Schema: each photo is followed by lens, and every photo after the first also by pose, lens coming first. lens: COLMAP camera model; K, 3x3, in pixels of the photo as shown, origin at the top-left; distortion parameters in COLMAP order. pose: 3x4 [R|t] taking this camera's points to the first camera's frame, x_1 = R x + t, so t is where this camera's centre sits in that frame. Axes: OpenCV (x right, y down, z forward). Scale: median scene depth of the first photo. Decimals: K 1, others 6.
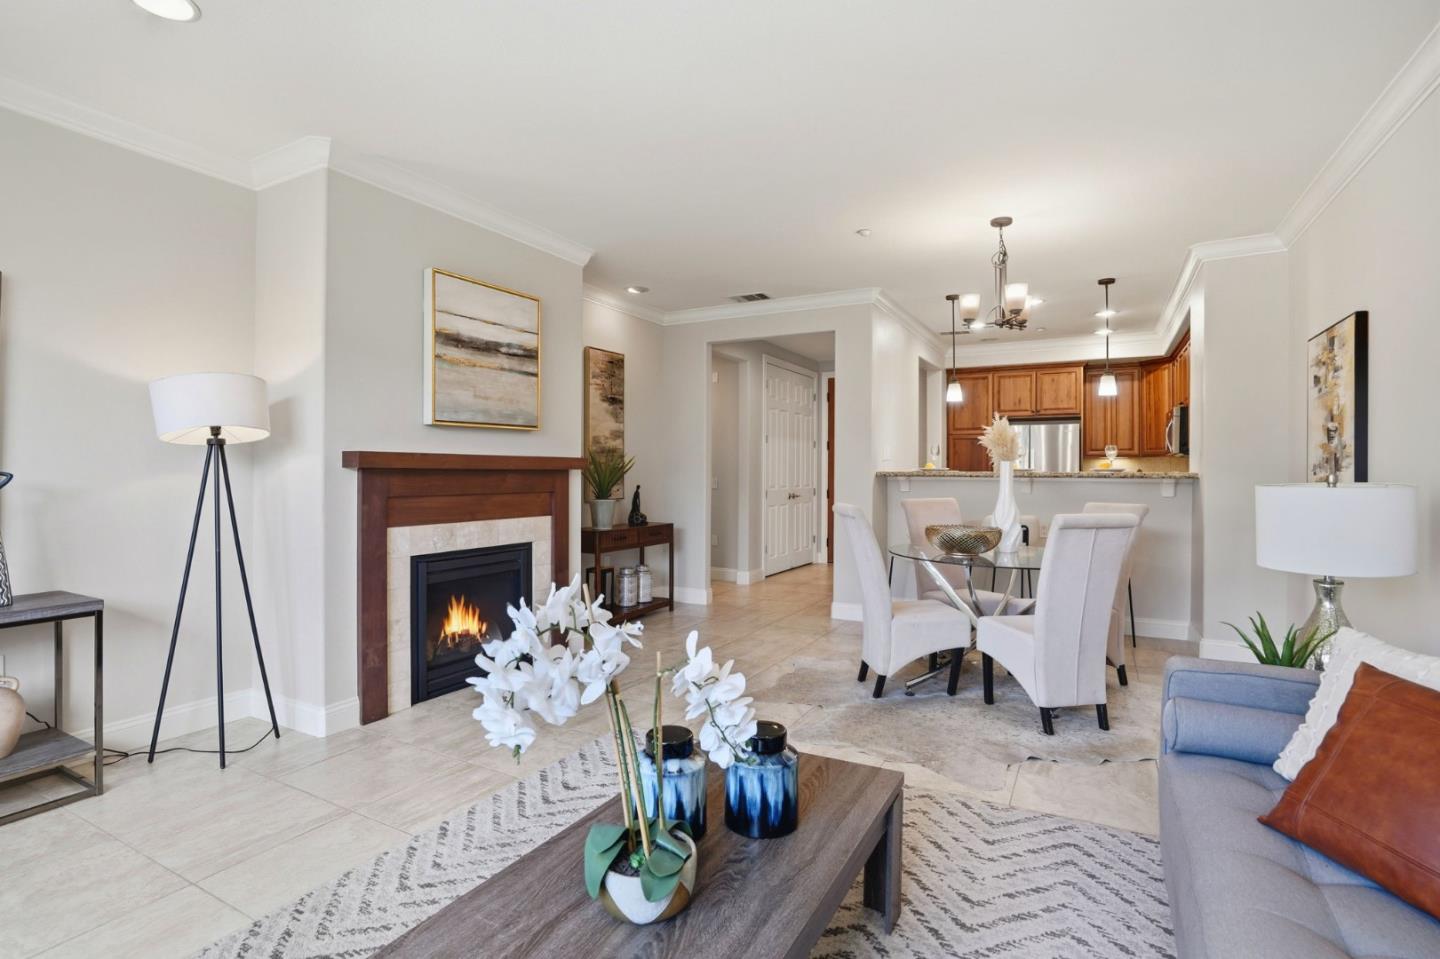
lens RADIAL K [[705.6, 0, 713.9], [0, 705.6, 473.4], [0, 0, 1]] dist [-0.026917, 0.000528]
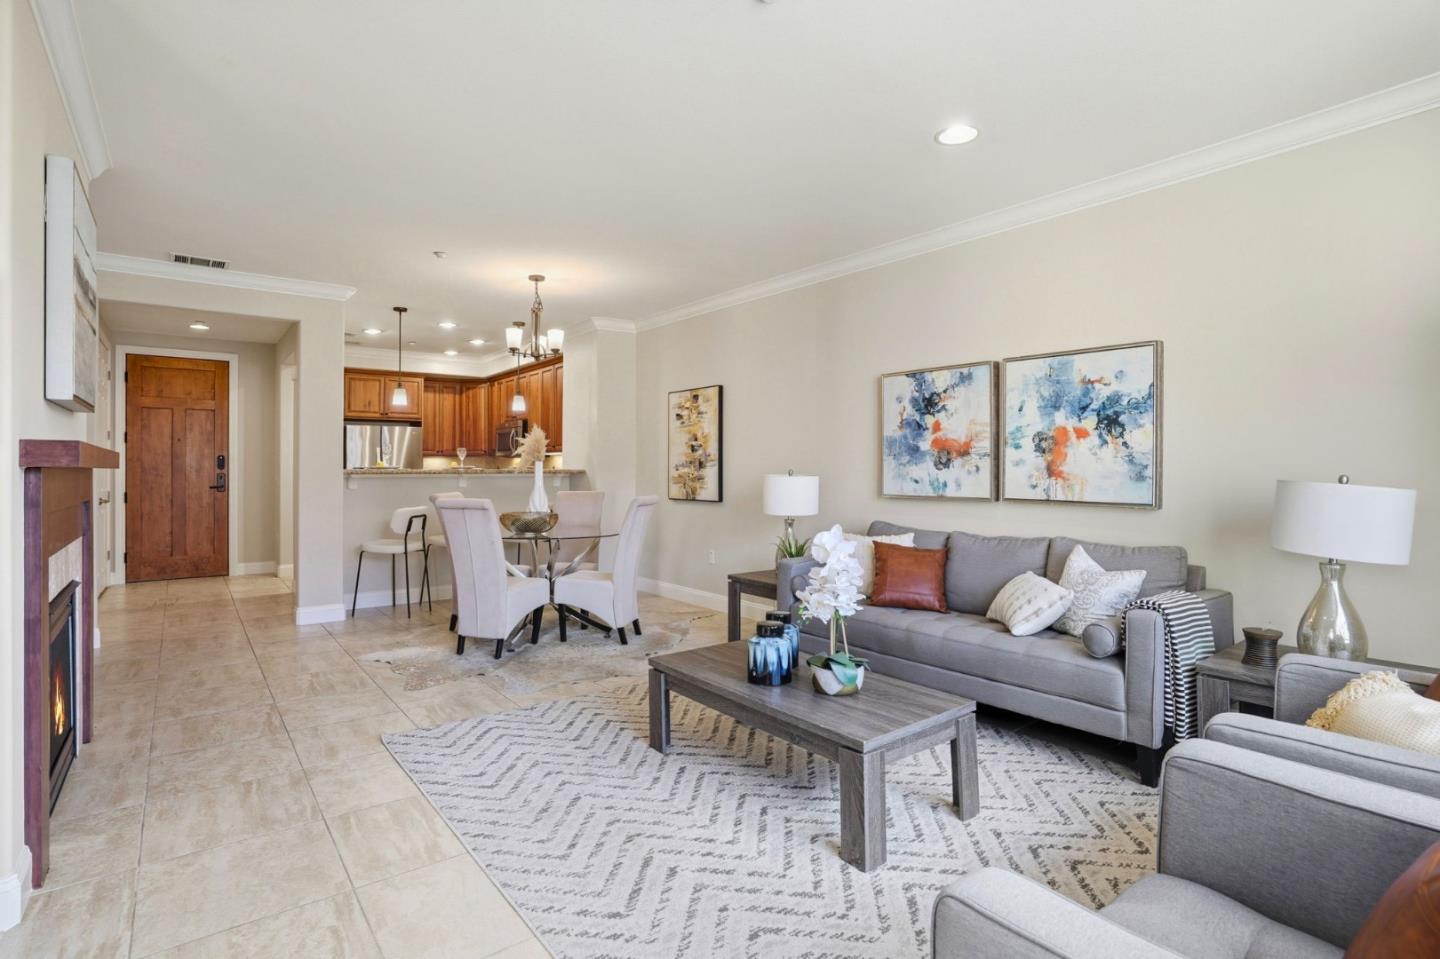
lens RADIAL K [[705.6, 0, 716.0], [0, 705.6, 476.3], [0, 0, 1]] dist [-0.026917, 0.000528]
pose [[0.395628, -0.014133, 0.918302, -0.731576], [0.004845, 0.999900, 0.013301, -0.006025], [-0.918398, -0.000813, 0.395657, 0.190315]]
